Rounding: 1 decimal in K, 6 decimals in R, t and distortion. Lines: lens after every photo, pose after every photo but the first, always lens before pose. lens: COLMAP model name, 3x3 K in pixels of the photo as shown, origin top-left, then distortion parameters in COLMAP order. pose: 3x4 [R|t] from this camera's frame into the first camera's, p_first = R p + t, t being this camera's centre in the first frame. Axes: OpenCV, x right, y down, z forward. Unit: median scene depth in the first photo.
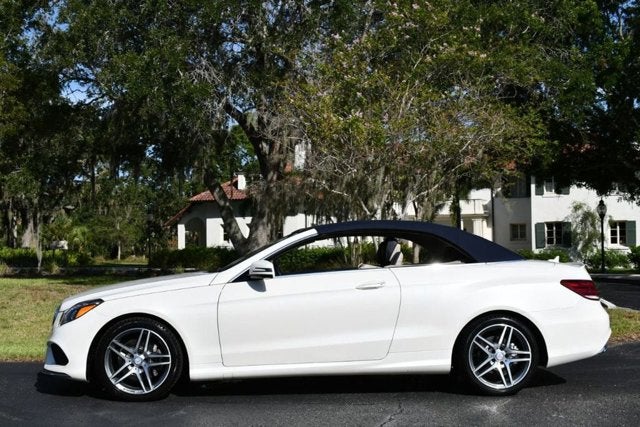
lens RADIAL K [[881.9, 0, 320.0], [0, 881.9, 213.5], [0, 0, 1]] dist [-0.040555, -0.067665]
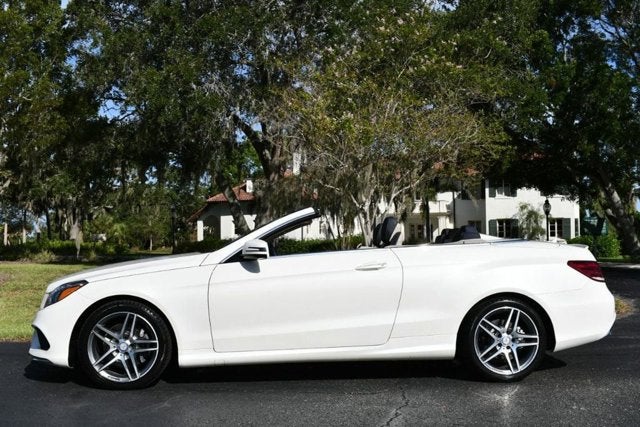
lens RADIAL K [[682.6, 0, 320.0], [0, 682.6, 213.5], [0, 0, 1]] dist [-0.075851, -0.007953]
pose [[0.999946, 0.000815, 0.010329, -0.001743], [-0.000776, 0.999993, -0.003739, 0.010042], [-0.010332, 0.003731, 0.999940, 0.097902]]
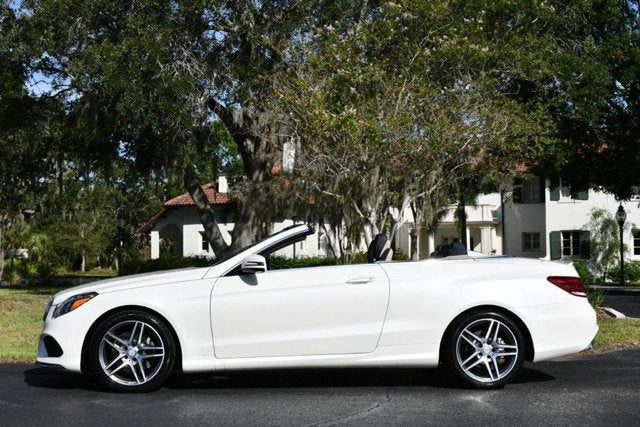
lens RADIAL K [[1019.1, 0, 320.0], [0, 1019.1, 213.5], [0, 0, 1]] dist [-0.016919, -0.069873]
pose [[0.999939, 0.004878, 0.009947, -0.000475], [-0.004784, 0.999944, -0.009387, 0.005745], [-0.009992, 0.009339, 0.999906, -0.065236]]
